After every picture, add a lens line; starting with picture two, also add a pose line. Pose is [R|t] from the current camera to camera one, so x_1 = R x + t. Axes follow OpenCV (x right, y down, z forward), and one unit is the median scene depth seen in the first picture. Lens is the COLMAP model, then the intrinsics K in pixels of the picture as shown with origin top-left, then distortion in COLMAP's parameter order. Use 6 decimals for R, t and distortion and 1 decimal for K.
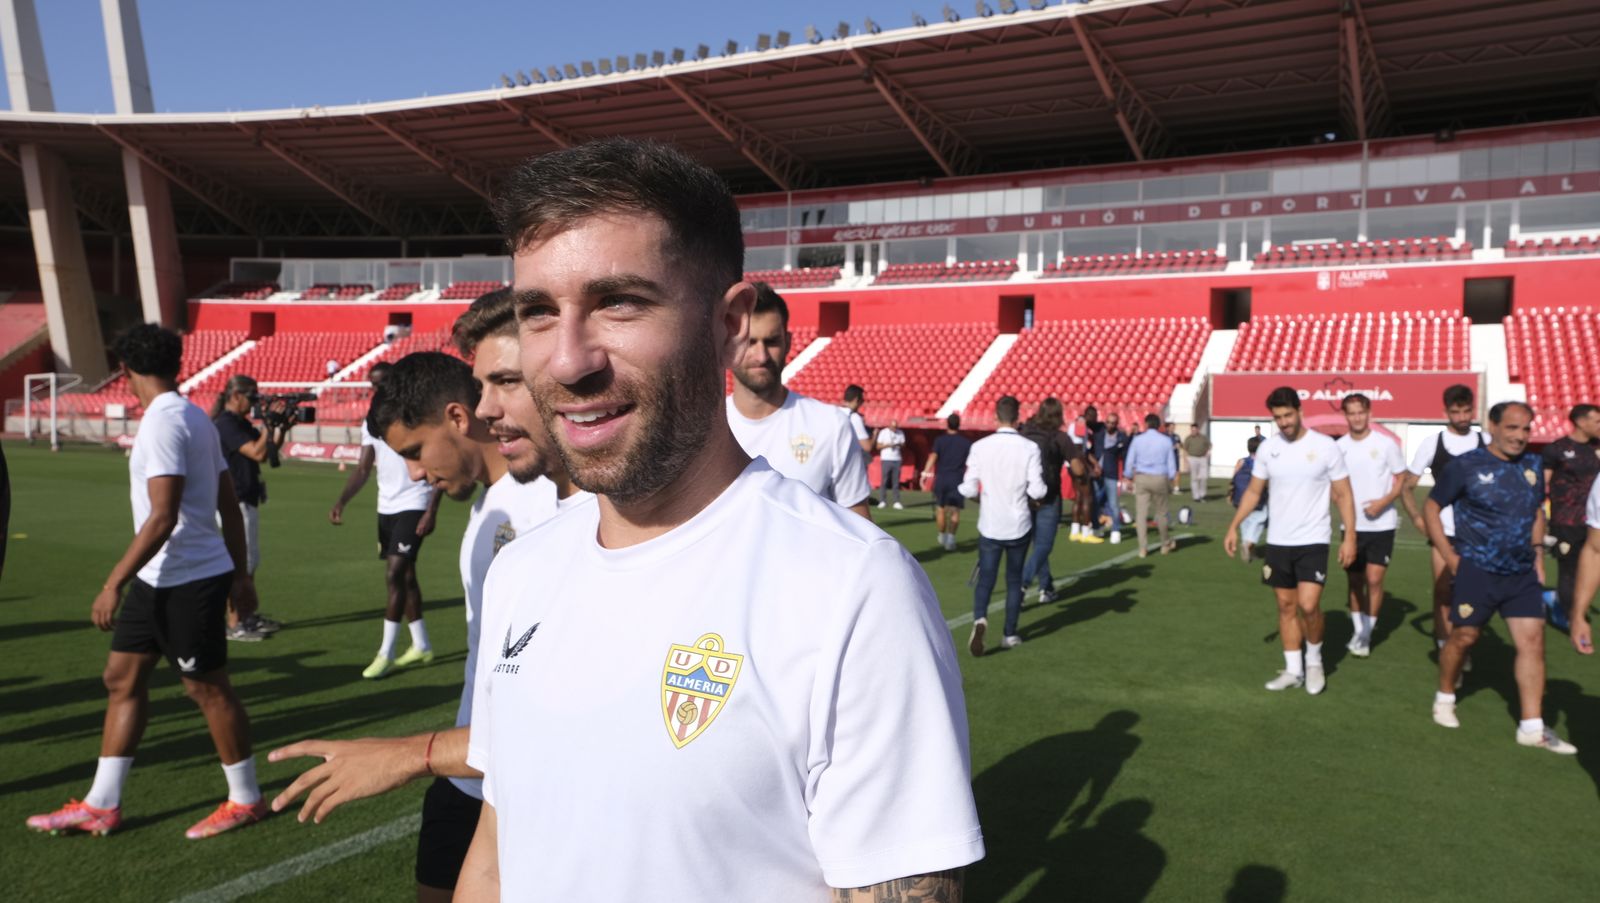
lens RADIAL K [[1101.2, 0, 811.1], [0, 1101.2, 452.6], [0, 0, 1]] dist [-0.023251, 0.020160]
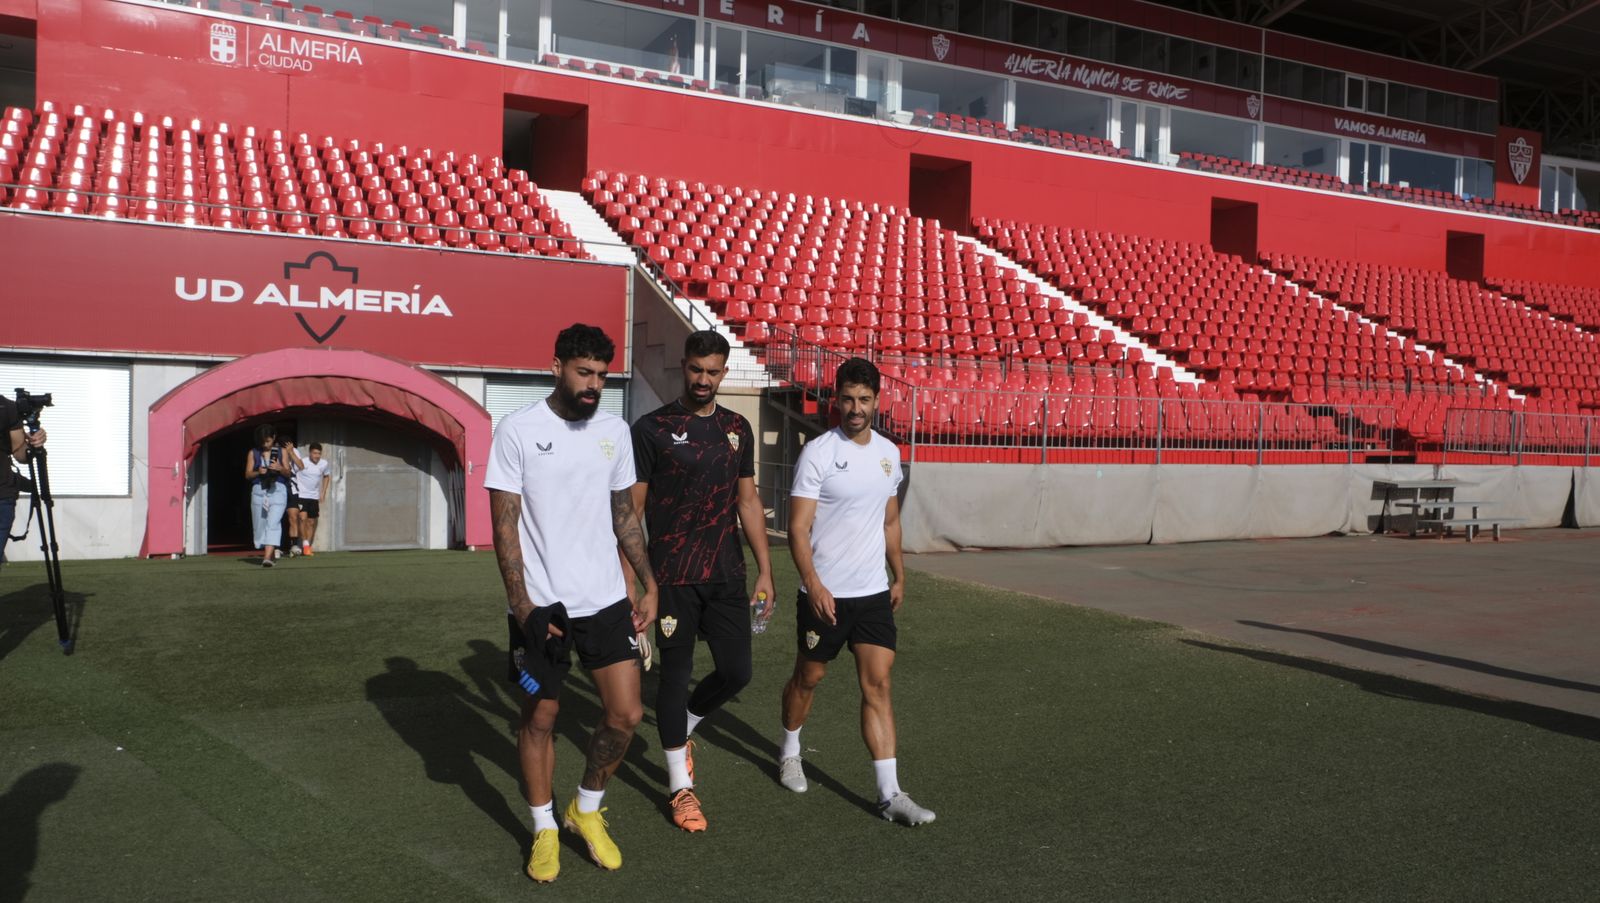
lens RADIAL K [[1166.9, 0, 814.3], [0, 1166.9, 455.0], [0, 0, 1]] dist [-0.030772, 0.012820]
pose [[0.525428, -0.029972, 0.850310, 0.203244], [0.005325, 0.999476, 0.031939, -0.009258], [-0.850822, -0.012254, 0.525312, 0.573428]]
